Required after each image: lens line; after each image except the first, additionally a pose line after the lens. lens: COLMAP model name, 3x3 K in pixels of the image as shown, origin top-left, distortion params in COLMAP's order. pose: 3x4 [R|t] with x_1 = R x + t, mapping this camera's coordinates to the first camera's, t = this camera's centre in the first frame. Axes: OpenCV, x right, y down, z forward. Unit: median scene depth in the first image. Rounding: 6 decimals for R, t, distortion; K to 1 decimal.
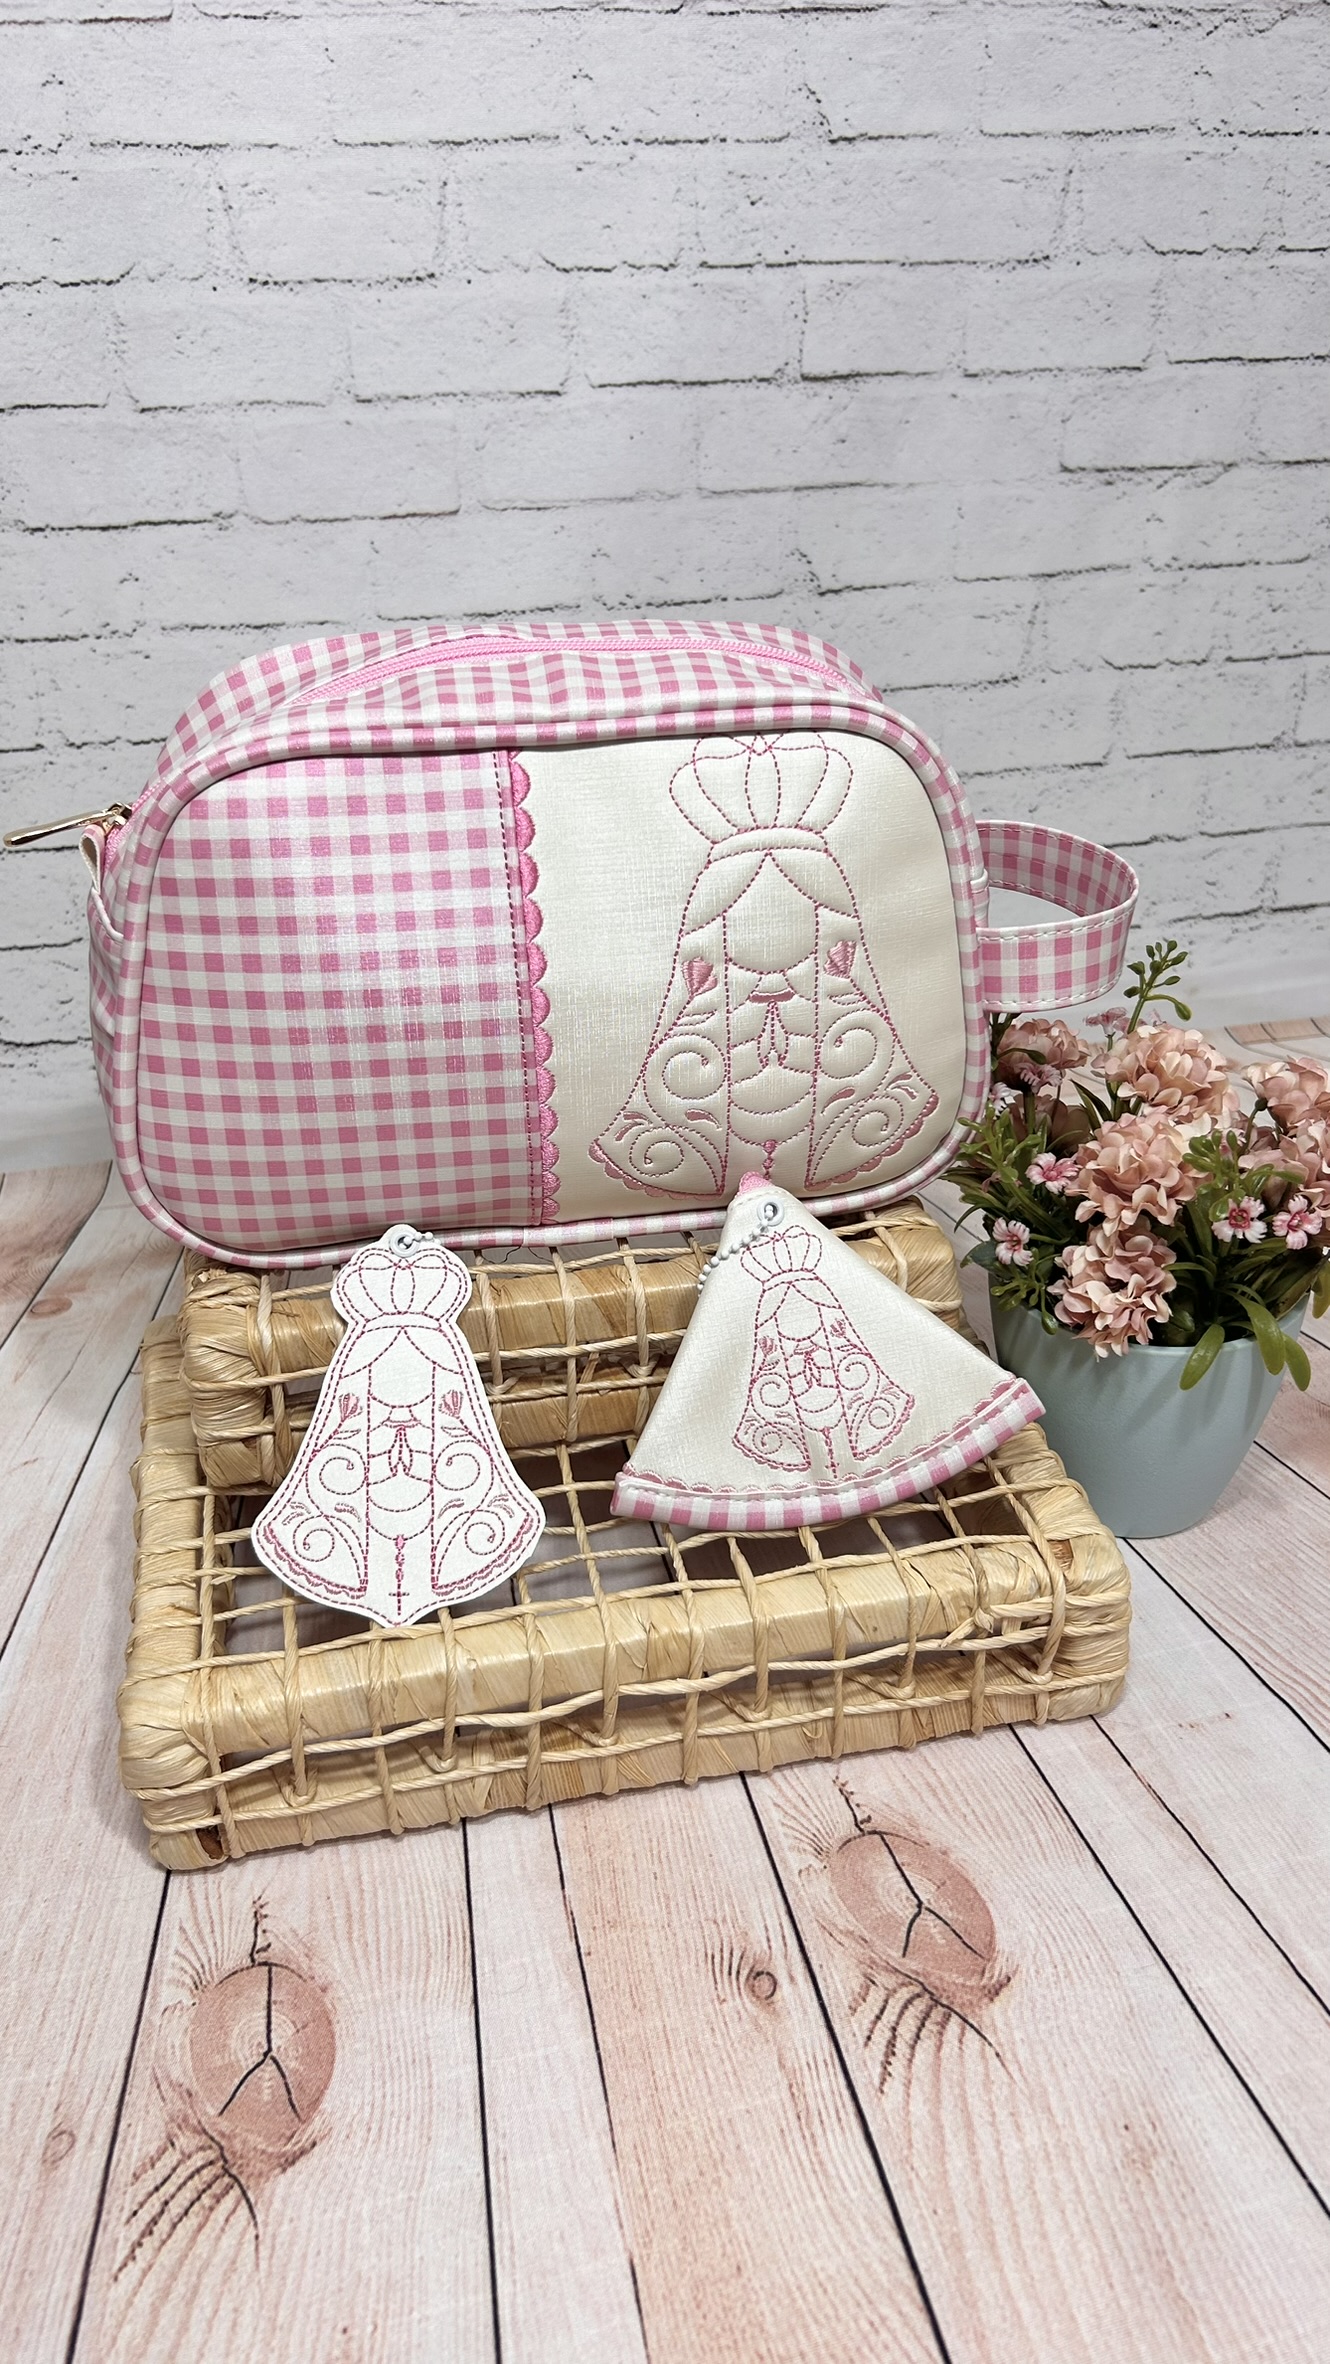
lens RADIAL K [[1763.6, 0, 665.7], [0, 1763.6, 1155.0], [0, 0, 1]] dist [0.005107, -0.006670]
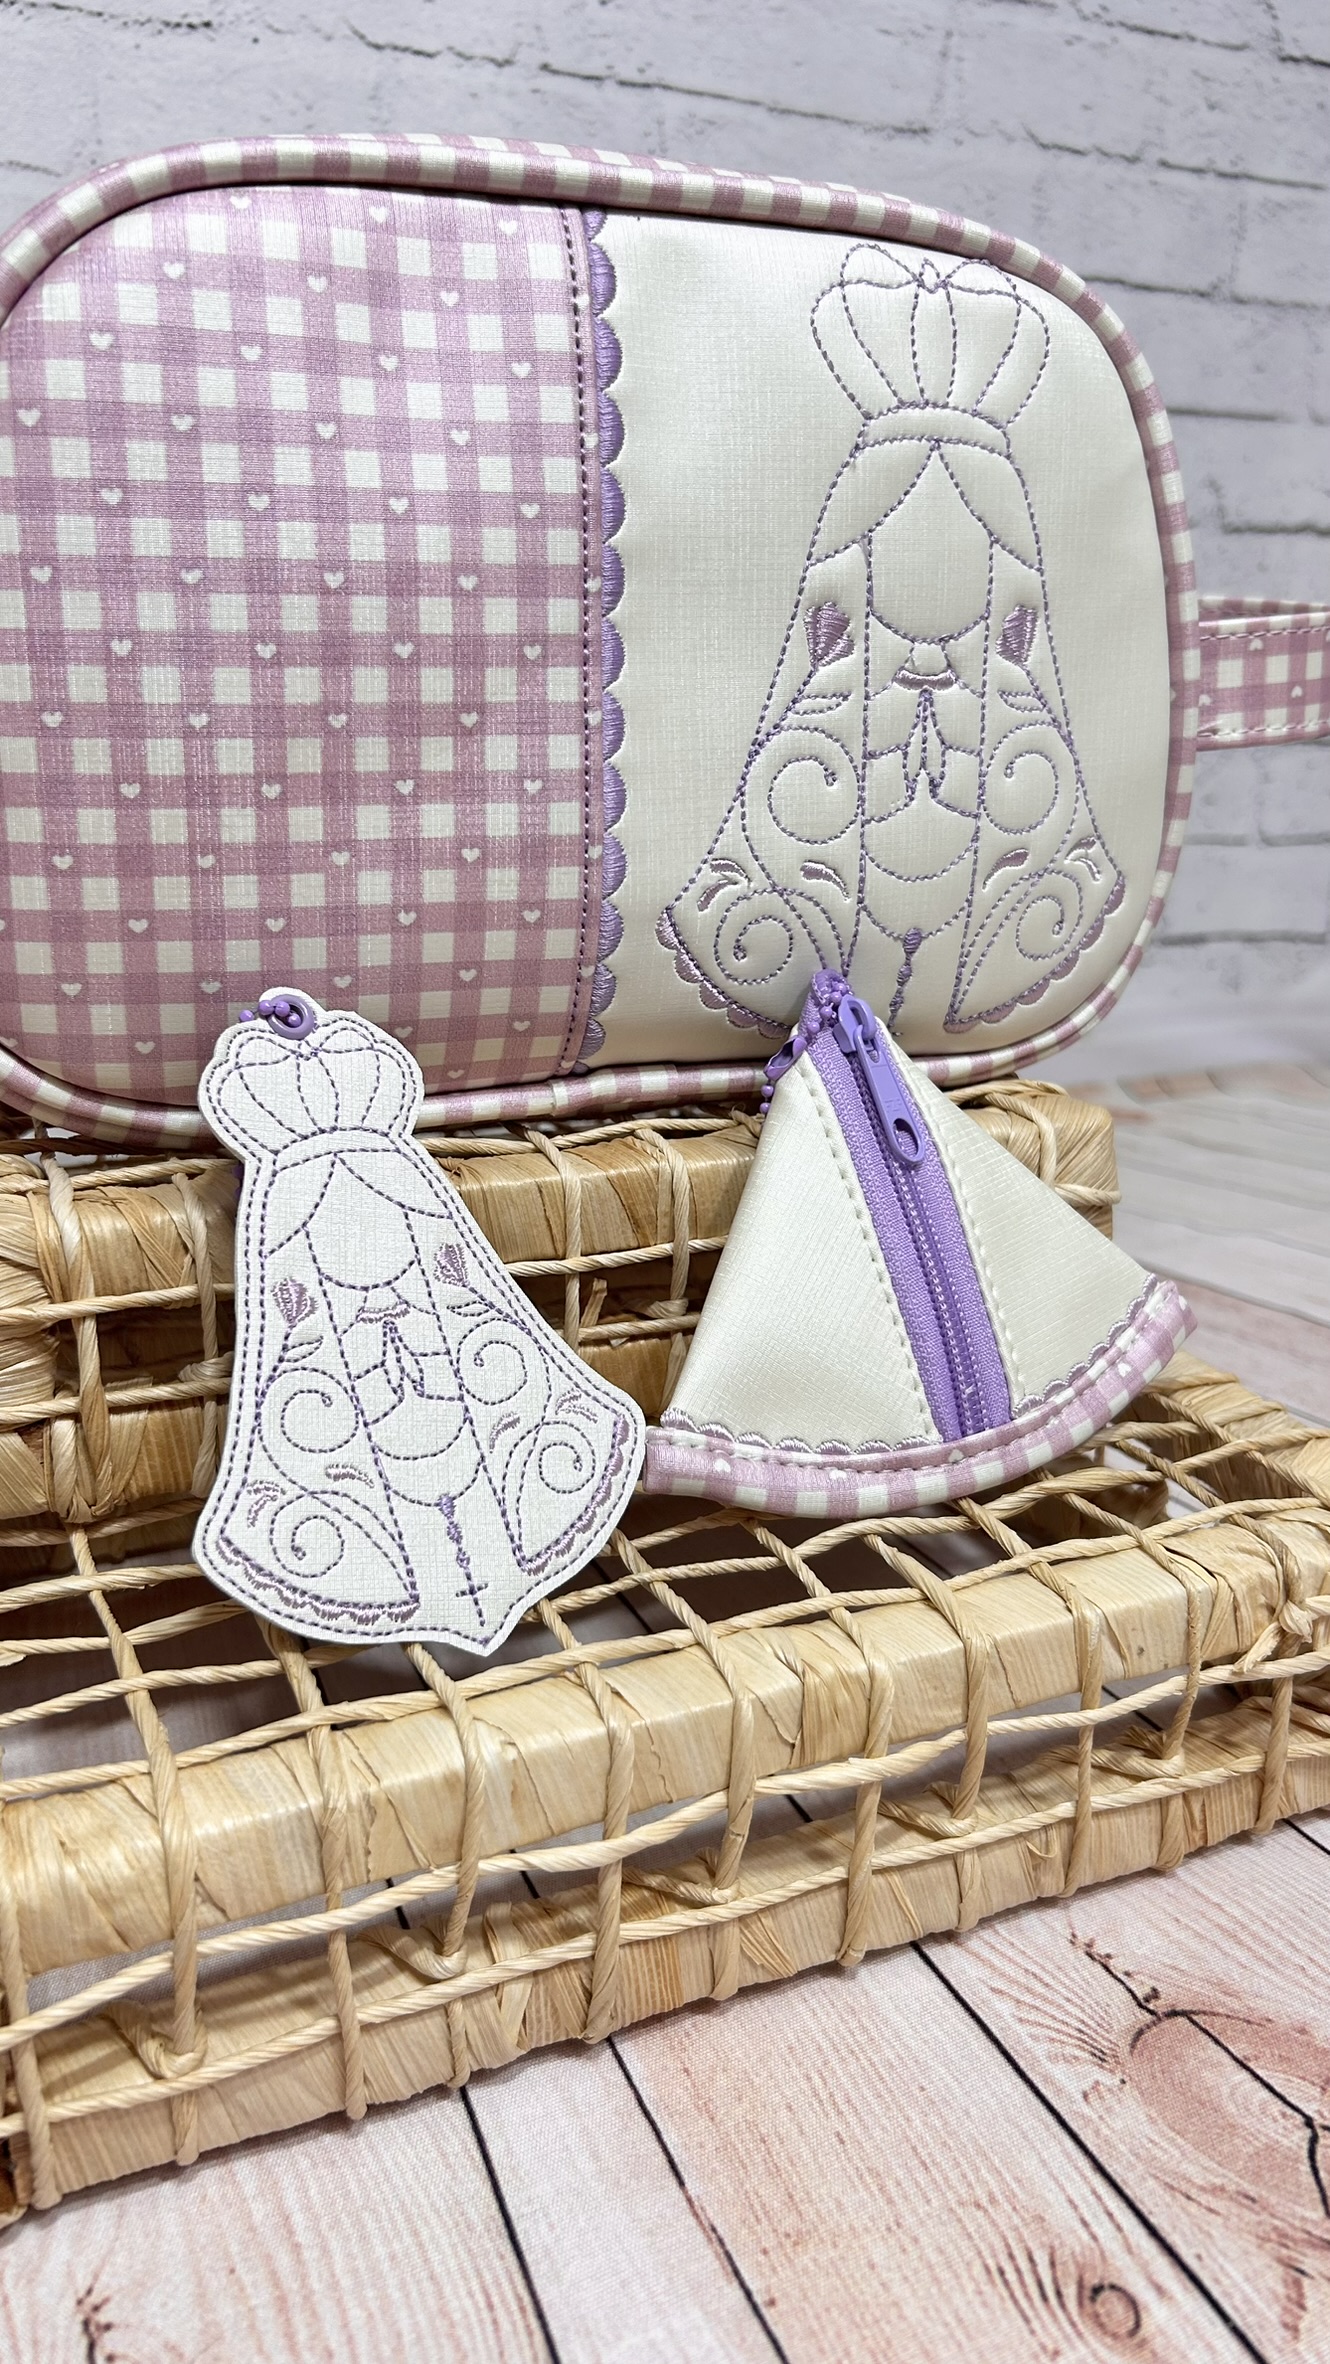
lens RADIAL K [[1842.4, 0, 677.7], [0, 1842.4, 1117.9], [0, 0, 1]] dist [0.045389, -0.058782]
pose [[0.976122, -0.016565, 0.216588, -0.173534], [0.056088, 0.982497, -0.177631, 0.196142], [-0.209855, 0.185538, 0.959967, 0.397389]]
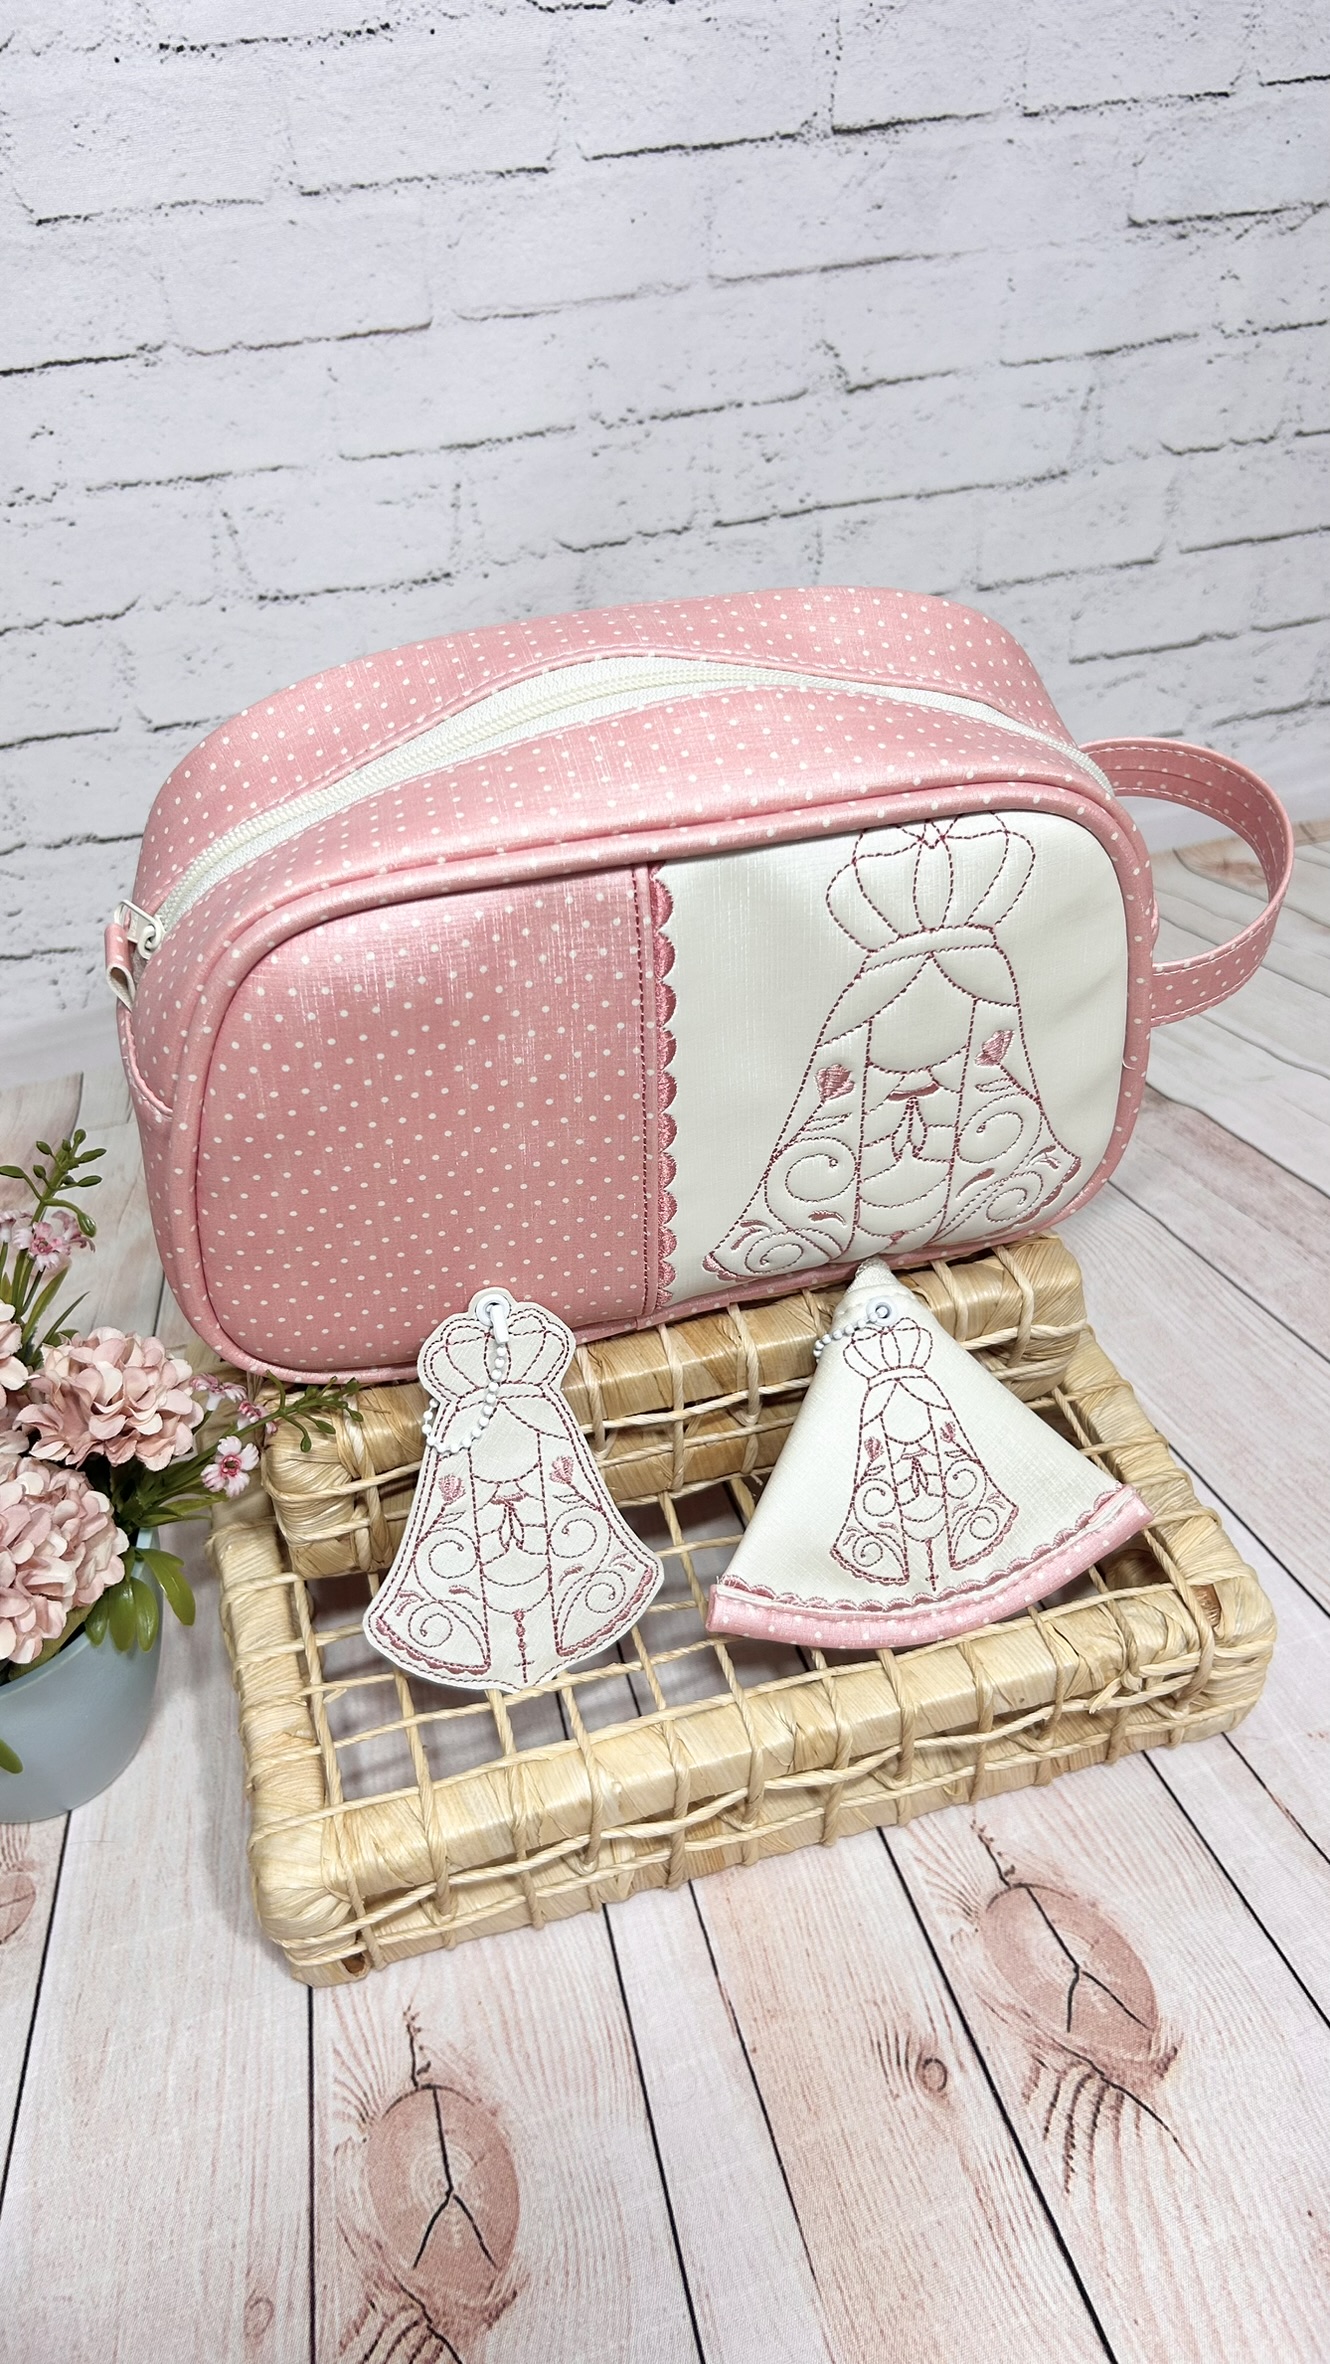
lens RADIAL K [[1786.9, 0, 657.2], [0, 1786.9, 1191.0], [0, 0, 1]] dist [-0.004152, 0.007212]
pose [[0.997362, -0.056158, 0.045991, -0.111097], [0.044342, 0.973005, 0.226485, -0.235636], [-0.057468, -0.223848, 0.972928, 0.126950]]
